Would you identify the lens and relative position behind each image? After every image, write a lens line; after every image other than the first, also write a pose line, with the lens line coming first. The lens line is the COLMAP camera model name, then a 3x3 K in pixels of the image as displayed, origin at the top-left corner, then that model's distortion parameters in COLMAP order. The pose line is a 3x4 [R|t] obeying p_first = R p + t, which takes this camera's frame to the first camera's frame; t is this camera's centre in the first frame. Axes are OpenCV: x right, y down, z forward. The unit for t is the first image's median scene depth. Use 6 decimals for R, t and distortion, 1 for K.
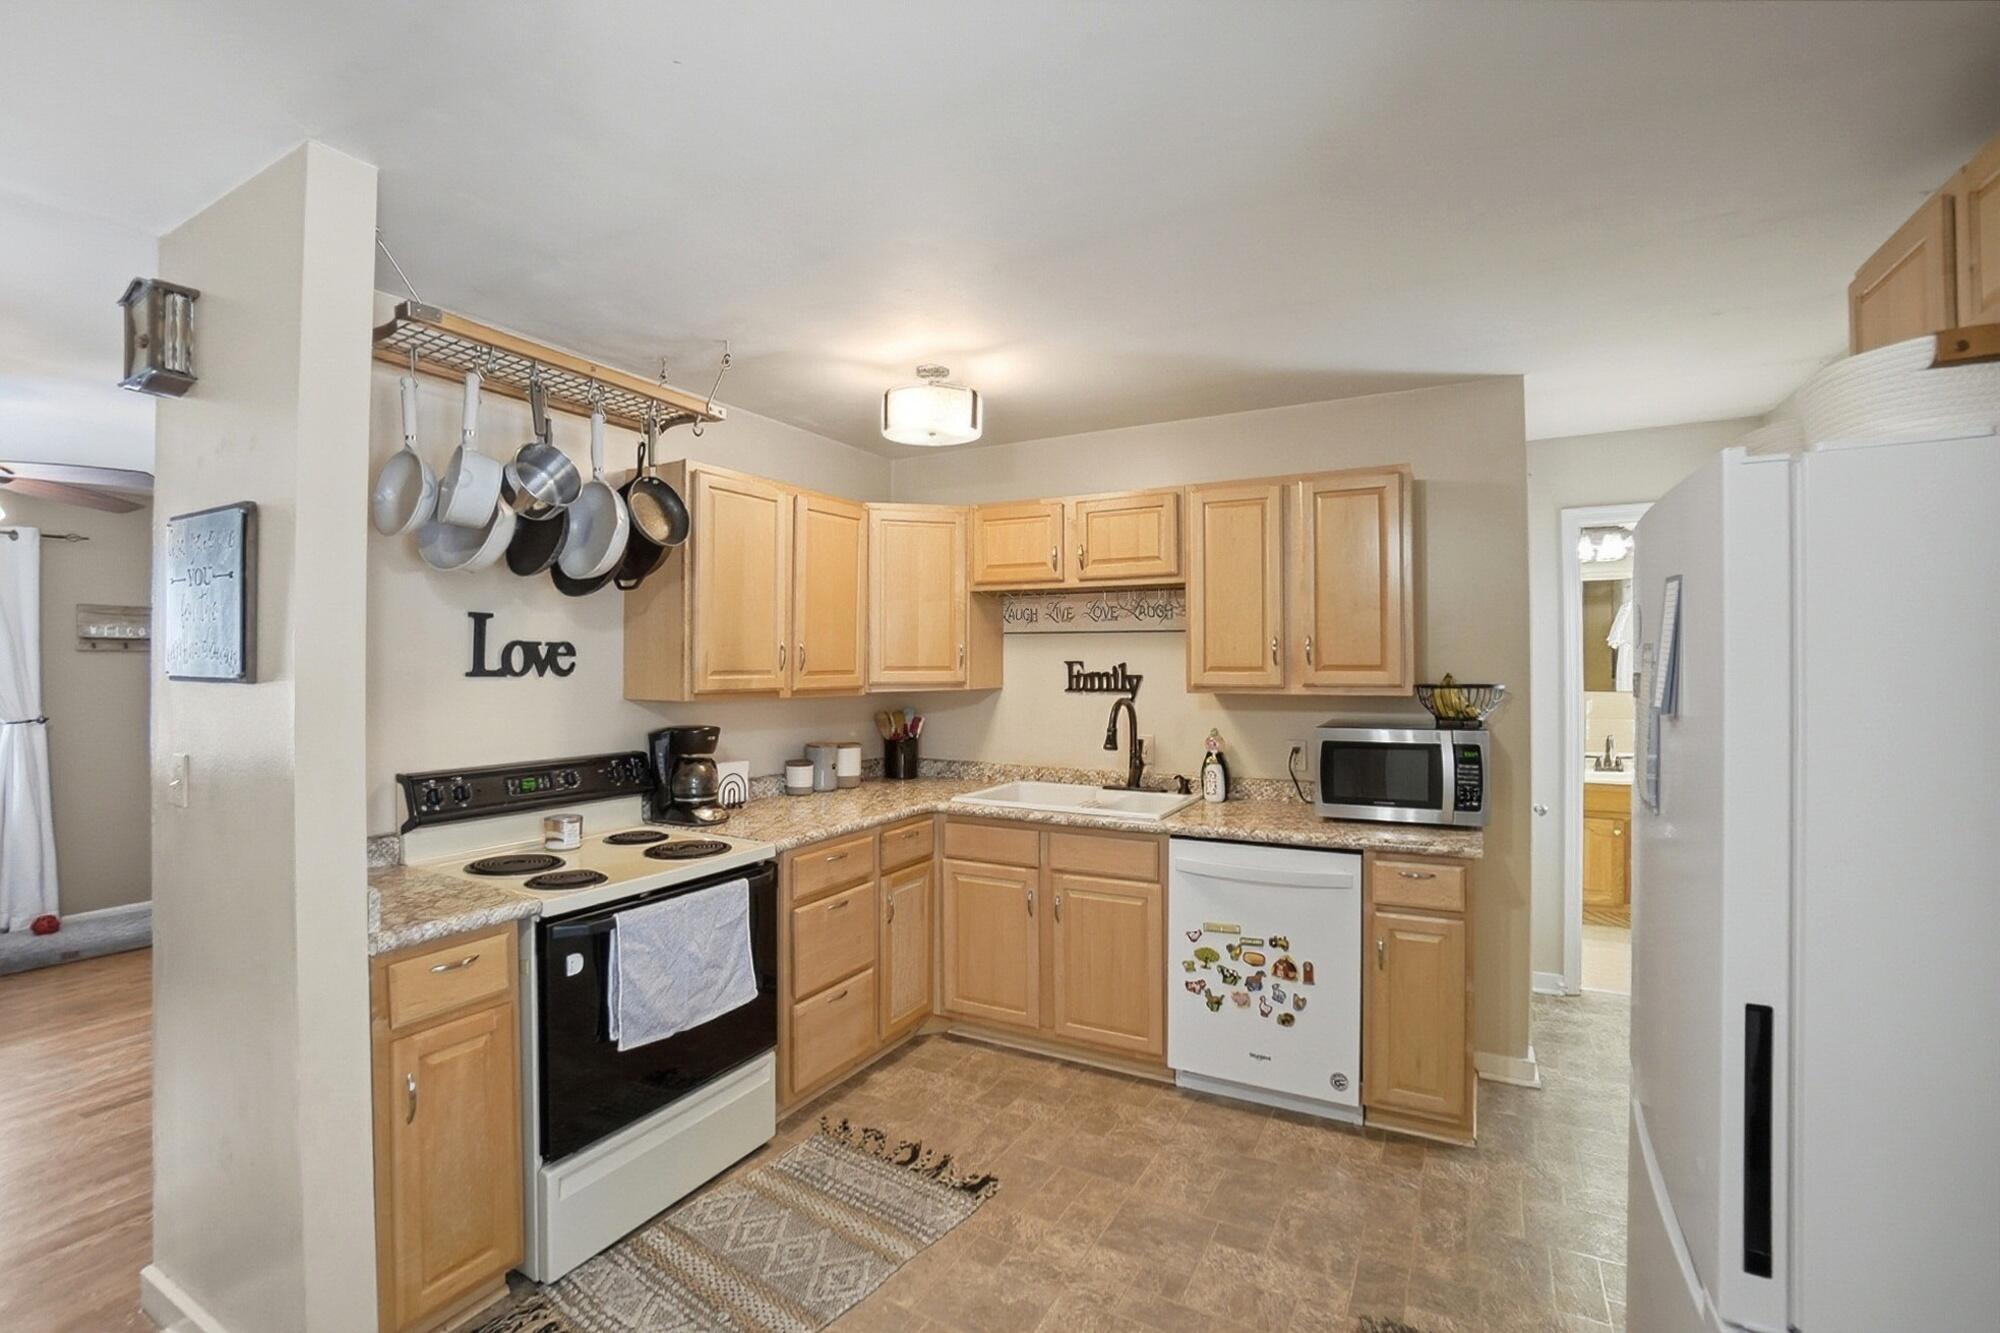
lens RADIAL K [[891.5, 0, 1009.2], [0, 891.5, 664.3], [0, 0, 1]] dist [-0.035094, 0.003368]
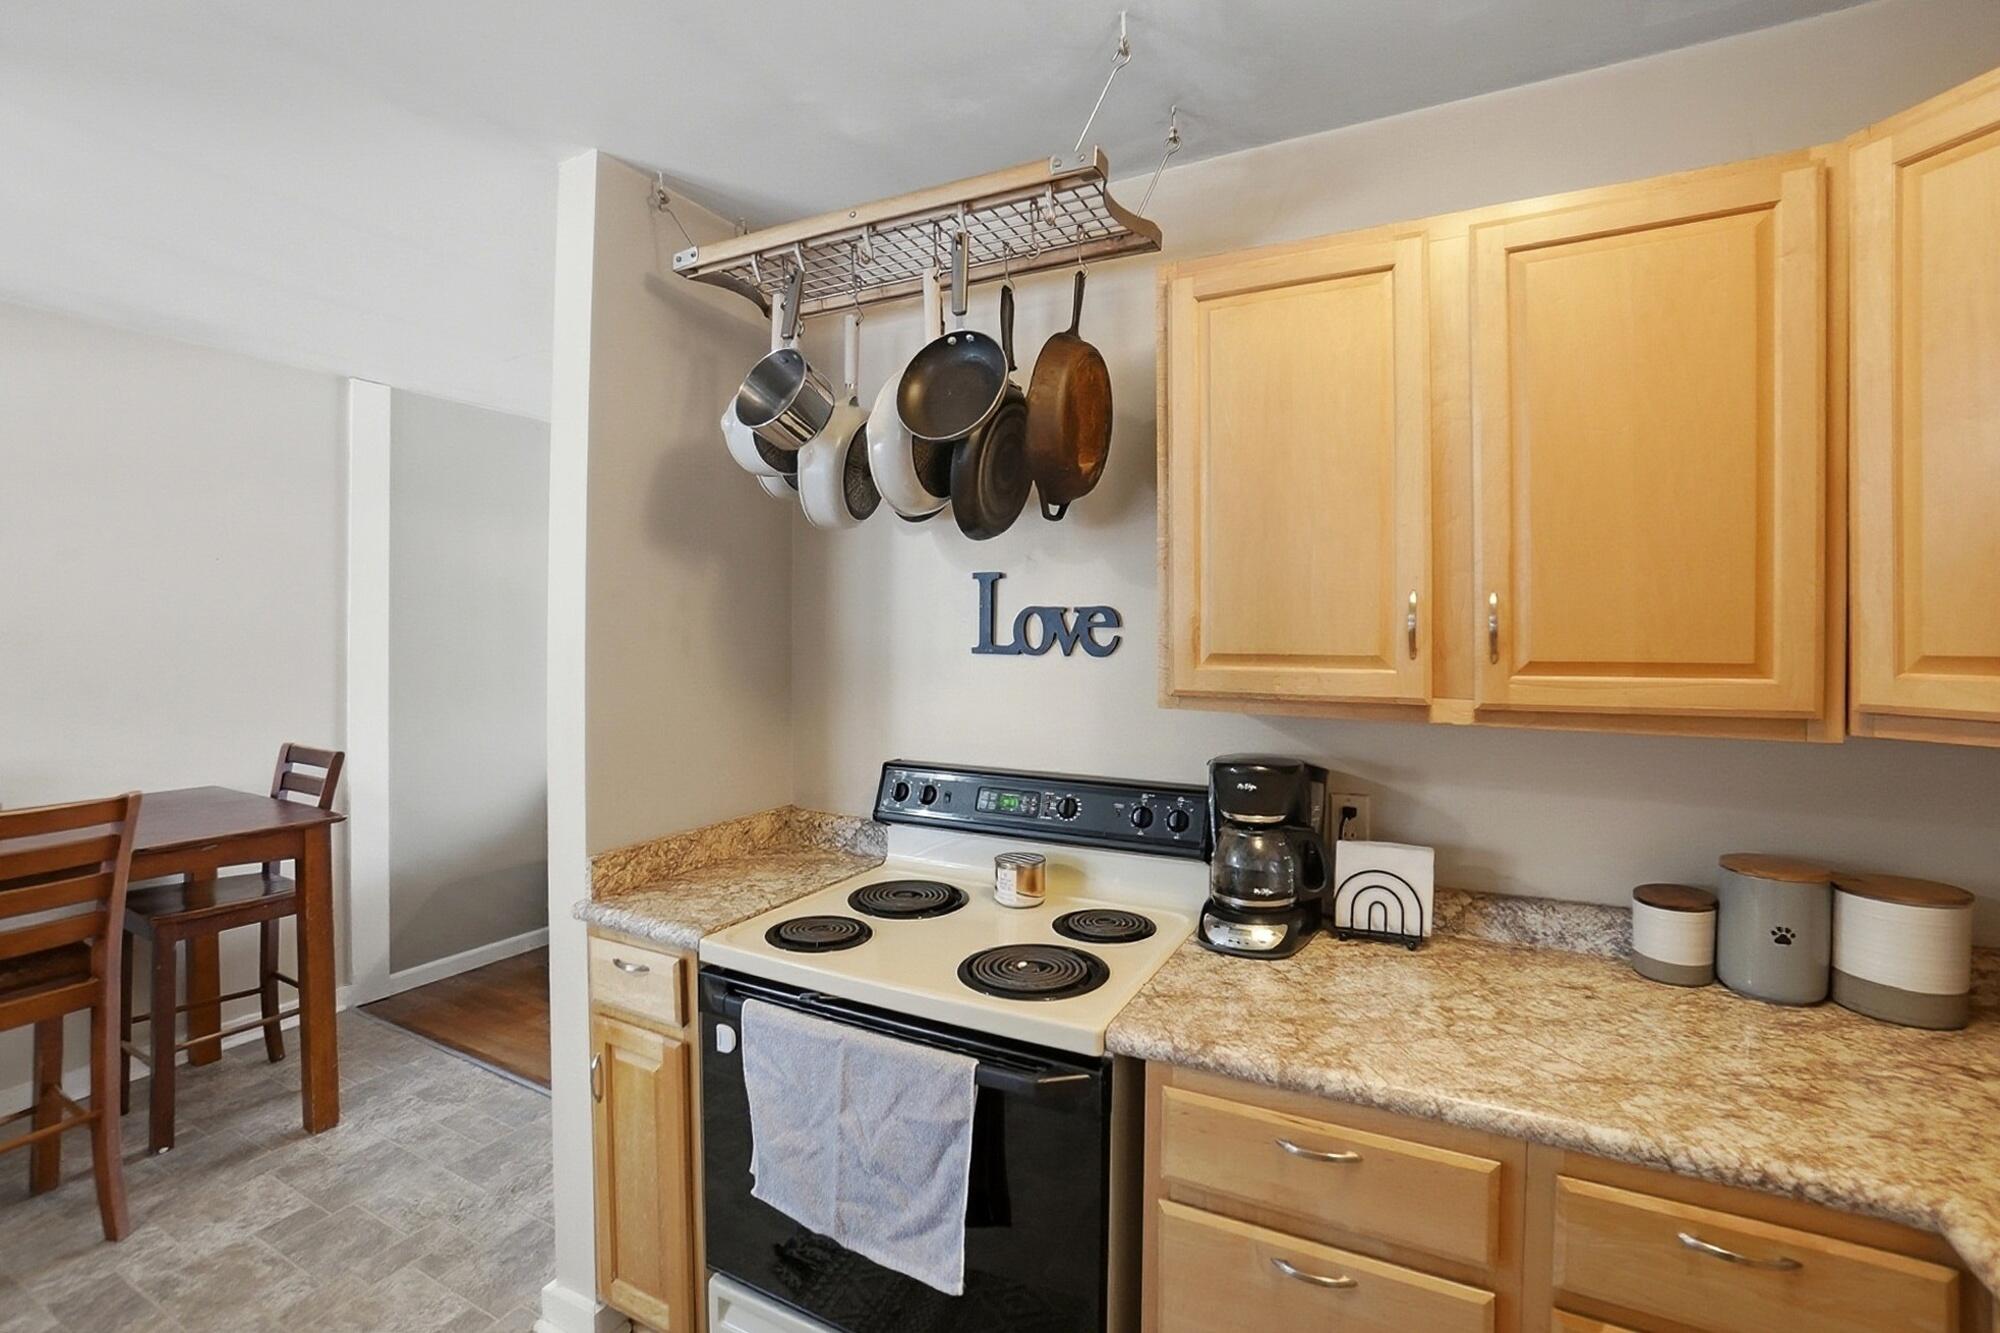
lens RADIAL K [[891.5, 0, 997.6], [0, 891.5, 651.5], [0, 0, 1]] dist [-0.035094, 0.003368]
pose [[0.009231, 0.018017, -0.999795, 0.193402], [-0.008068, 0.999806, 0.017943, -0.002273], [0.999925, 0.007901, 0.009374, 0.934646]]
